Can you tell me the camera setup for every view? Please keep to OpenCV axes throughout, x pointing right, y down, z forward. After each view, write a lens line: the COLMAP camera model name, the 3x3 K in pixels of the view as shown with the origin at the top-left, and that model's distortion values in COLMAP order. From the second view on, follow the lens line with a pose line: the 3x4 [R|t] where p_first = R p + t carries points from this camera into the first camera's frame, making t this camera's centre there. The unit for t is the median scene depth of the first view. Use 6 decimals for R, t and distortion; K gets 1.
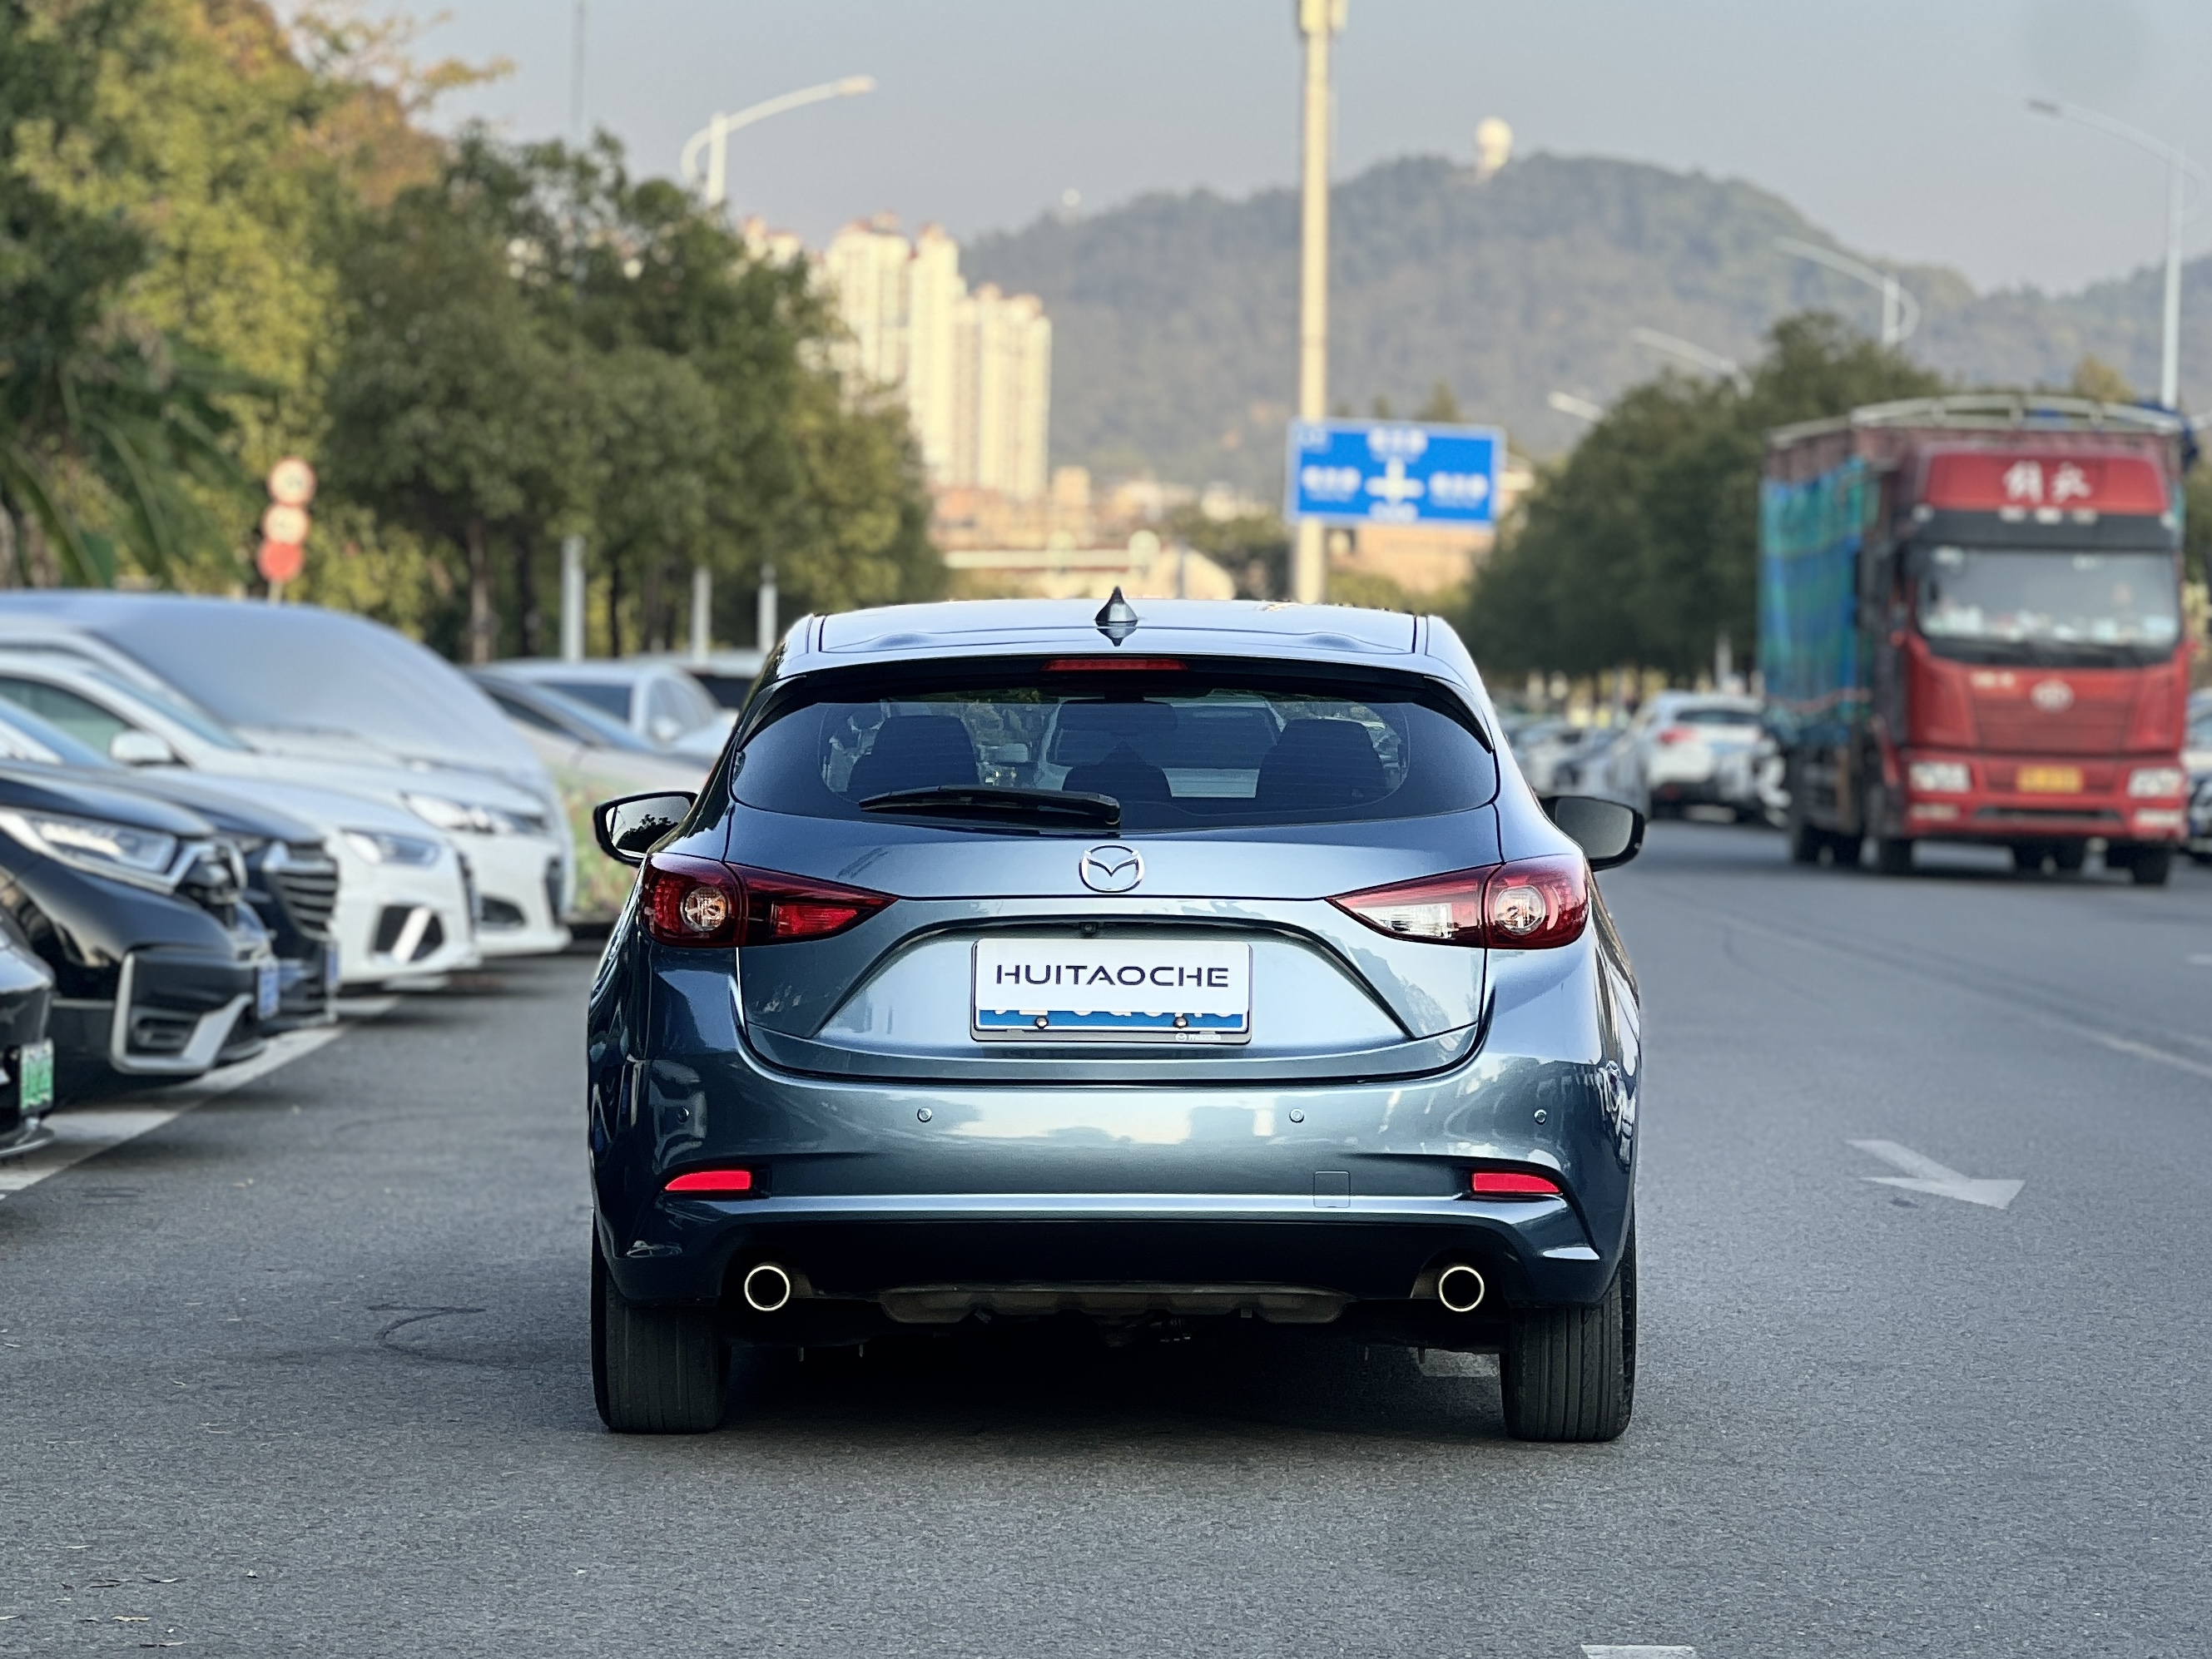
lens RADIAL K [[5622.1, 0, 1097.5], [0, 5622.1, 819.1], [0, 0, 1]] dist [-0.077800, 0.000000]
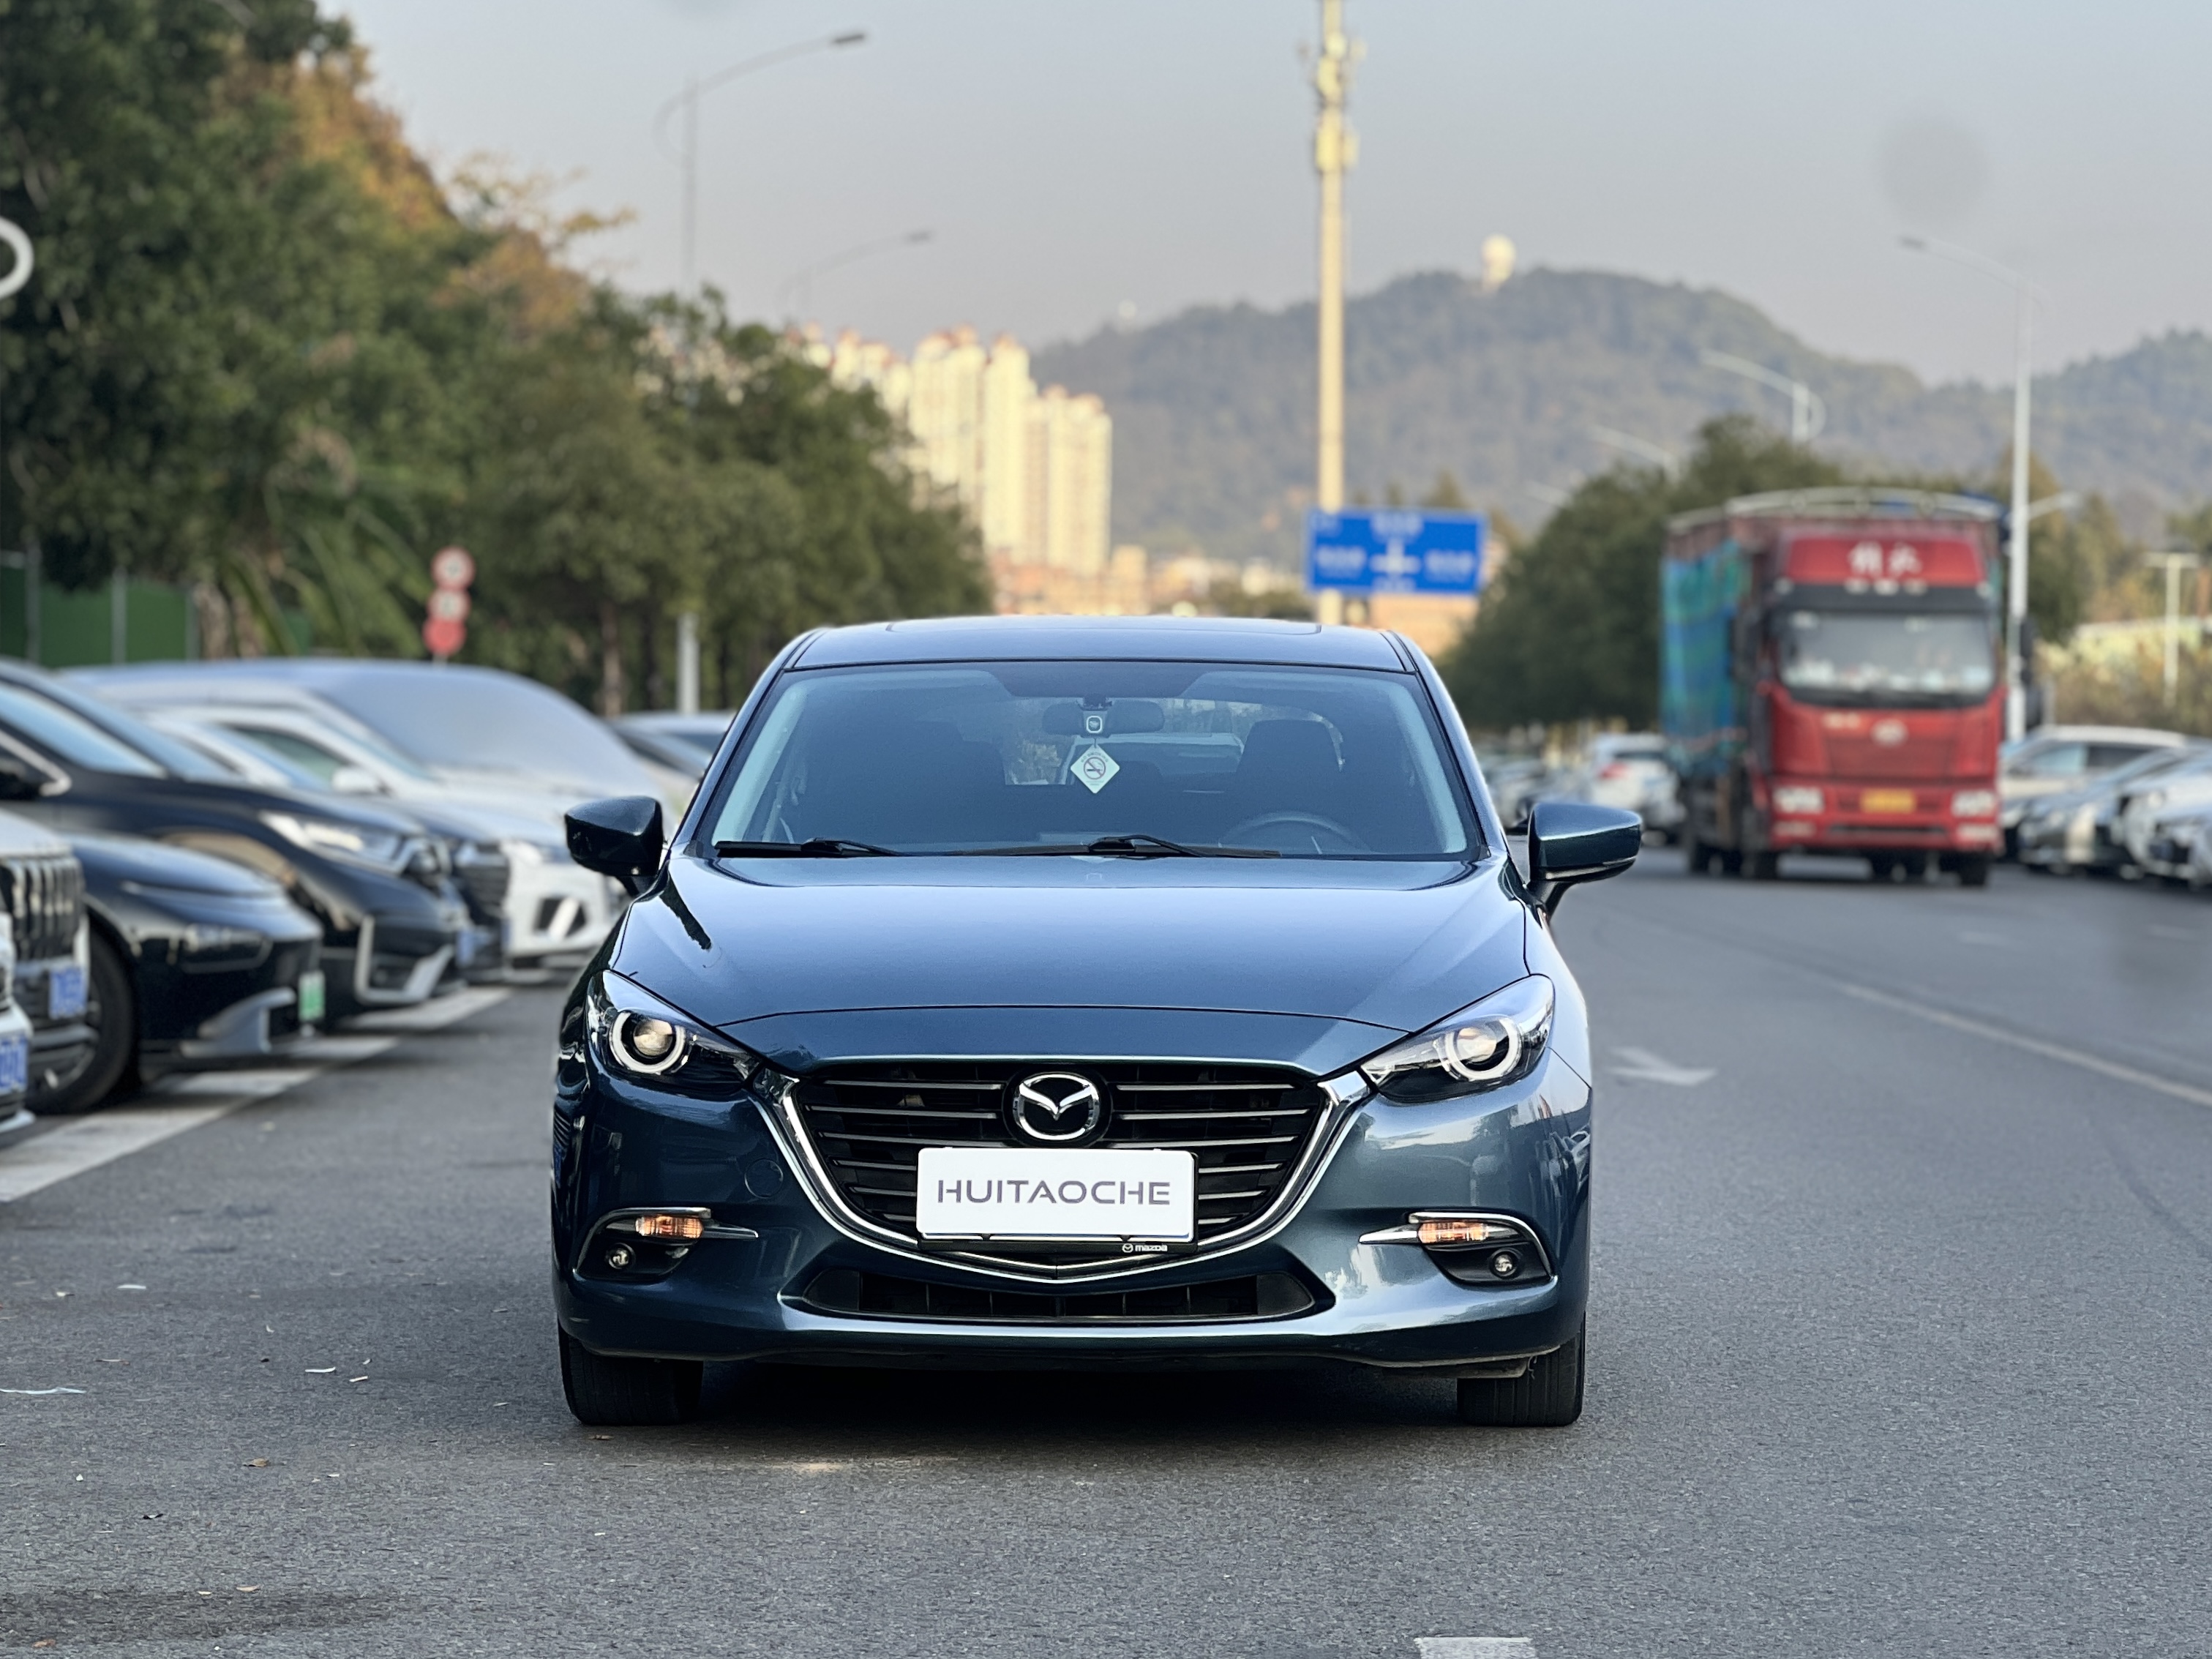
lens RADIAL K [[5623.1, 0, 1113.7], [0, 5623.1, 836.5], [0, 0, 1]] dist [-0.077800, 0.000000]
pose [[0.999768, -0.008318, -0.019871, 0.022123], [0.008149, 0.999930, -0.008546, 0.008785], [0.019941, 0.008382, 0.999766, -0.210137]]
